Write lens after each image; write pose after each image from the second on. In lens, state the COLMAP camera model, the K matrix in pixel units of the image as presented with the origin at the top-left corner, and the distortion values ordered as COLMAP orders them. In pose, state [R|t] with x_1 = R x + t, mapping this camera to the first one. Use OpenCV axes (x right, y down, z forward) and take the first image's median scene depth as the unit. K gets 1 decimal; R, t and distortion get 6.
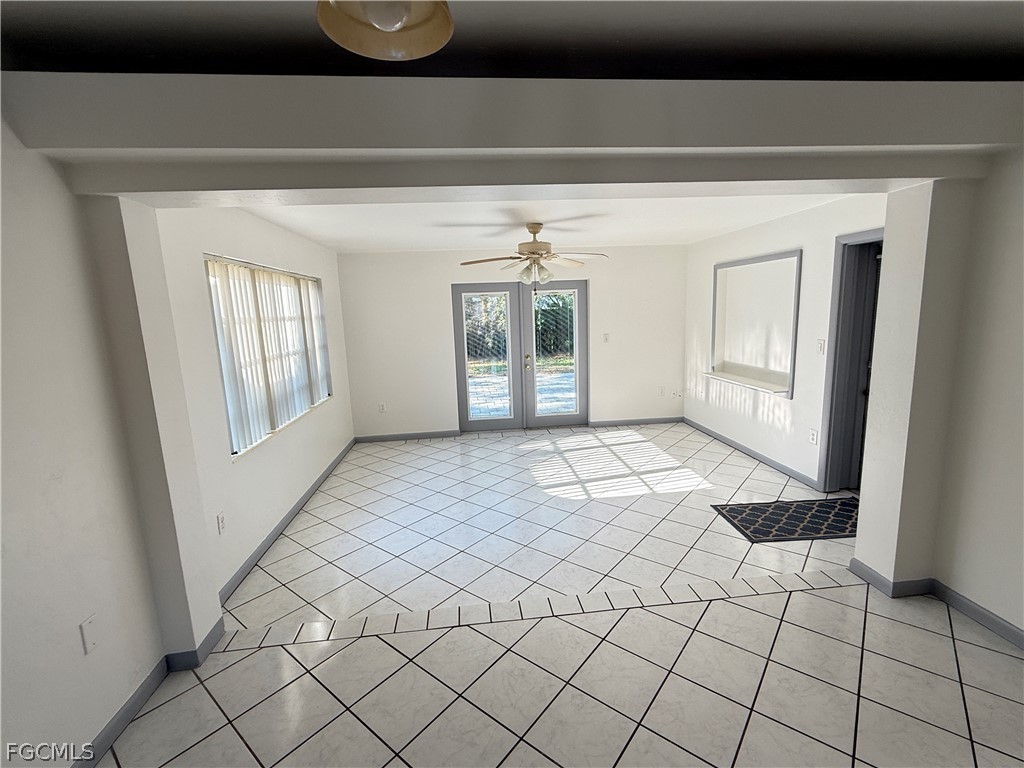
lens RADIAL K [[460.4, 0, 511.2], [0, 460.4, 386.5], [0, 0, 1]] dist [0.004472, -0.001374]
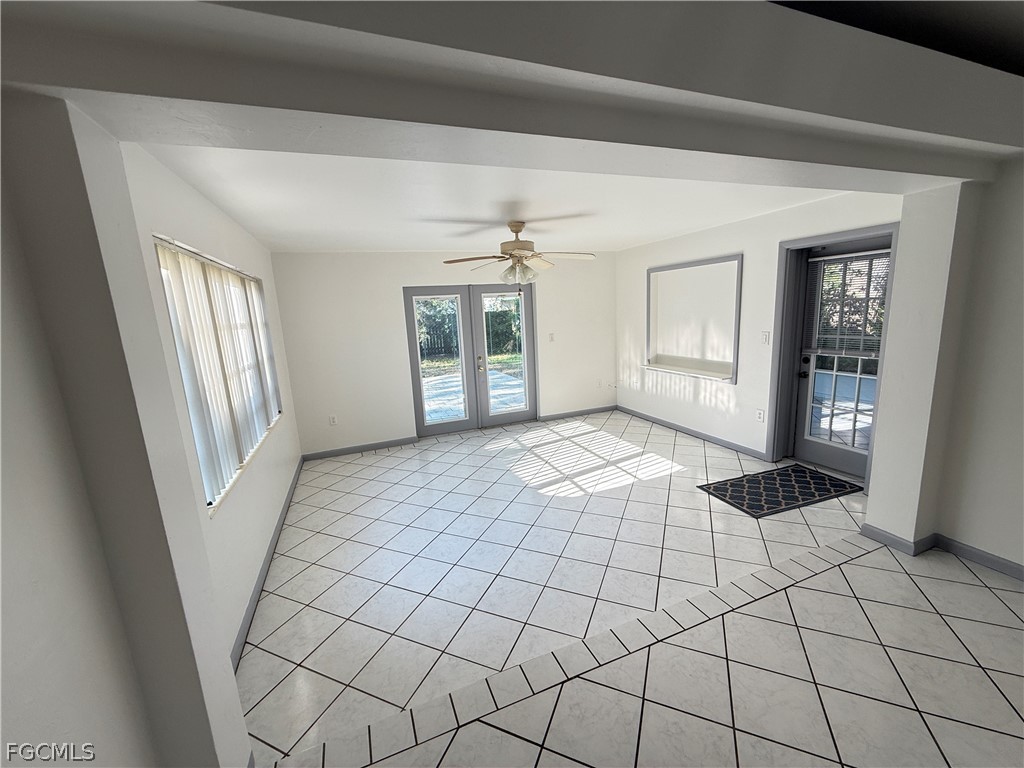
lens RADIAL K [[406.5, 0, 510.7], [0, 406.5, 384.7], [0, 0, 1]] dist [-0.000439, 0.000183]
pose [[0.964492, -0.063370, 0.256396, -0.200032], [0.062143, 0.997984, 0.012894, -0.019882], [-0.256696, 0.003497, 0.966486, 0.163393]]
